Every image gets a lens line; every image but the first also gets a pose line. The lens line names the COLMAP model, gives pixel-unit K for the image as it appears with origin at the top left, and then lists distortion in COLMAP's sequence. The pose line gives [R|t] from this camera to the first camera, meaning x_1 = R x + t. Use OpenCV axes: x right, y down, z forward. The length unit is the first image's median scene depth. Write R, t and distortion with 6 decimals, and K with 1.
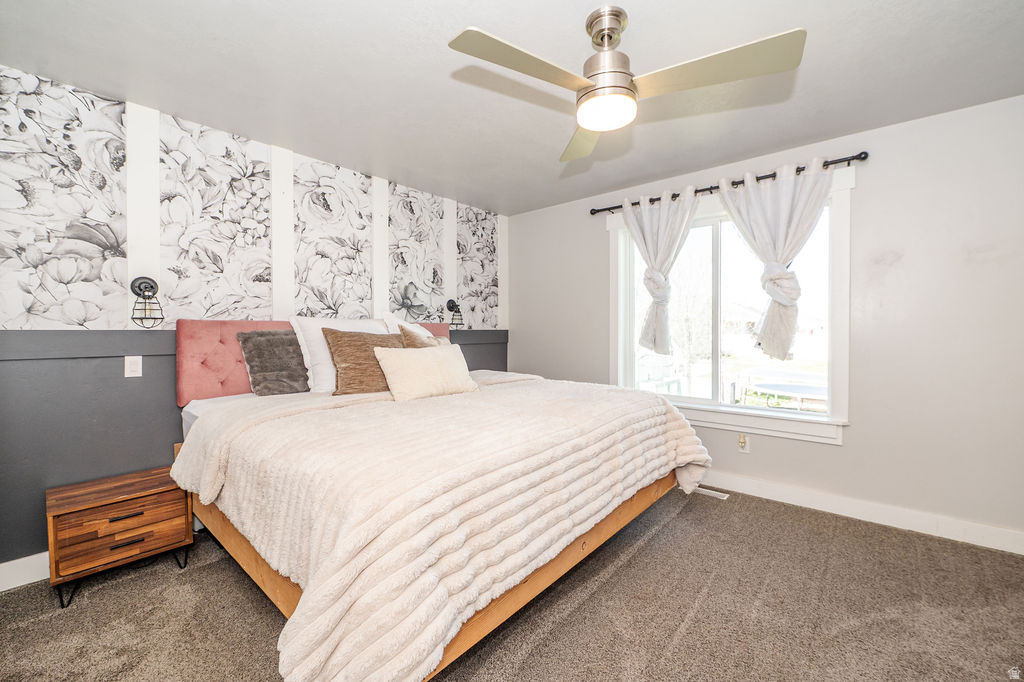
lens RADIAL K [[410.0, 0, 512.9], [0, 410.0, 339.1], [0, 0, 1]] dist [-0.010554, -0.000076]
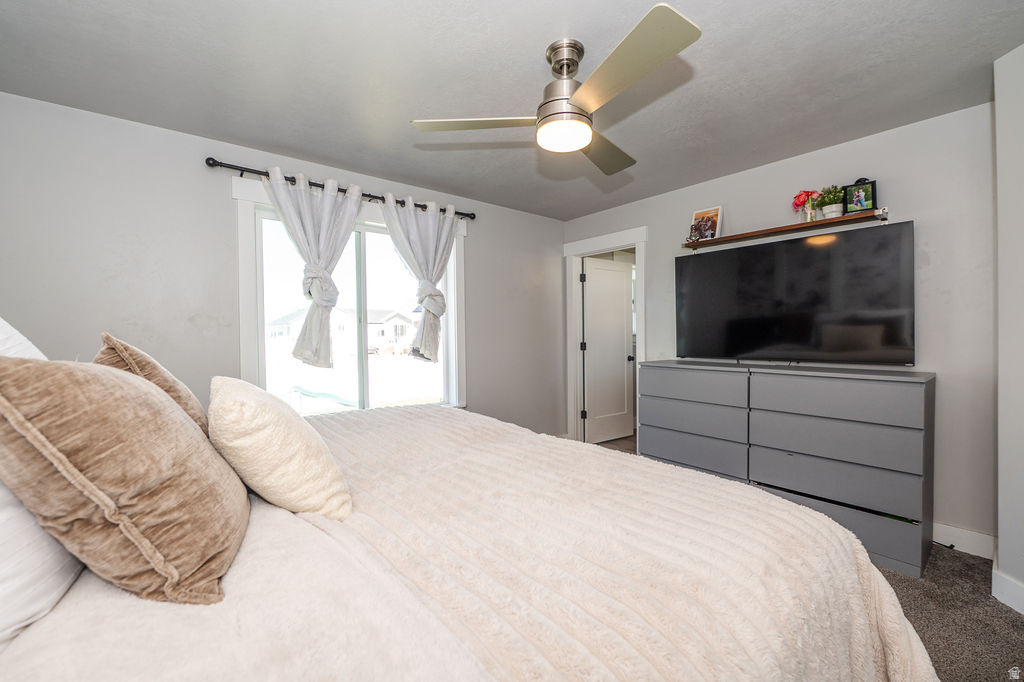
lens RADIAL K [[410.0, 0, 512.9], [0, 410.0, 339.1], [0, 0, 1]] dist [-0.010554, -0.000076]
pose [[0.228491, -0.013393, 0.973454, -0.434452], [0.008558, 0.999894, 0.011748, -0.032237], [-0.973508, 0.005646, 0.228582, 0.466436]]
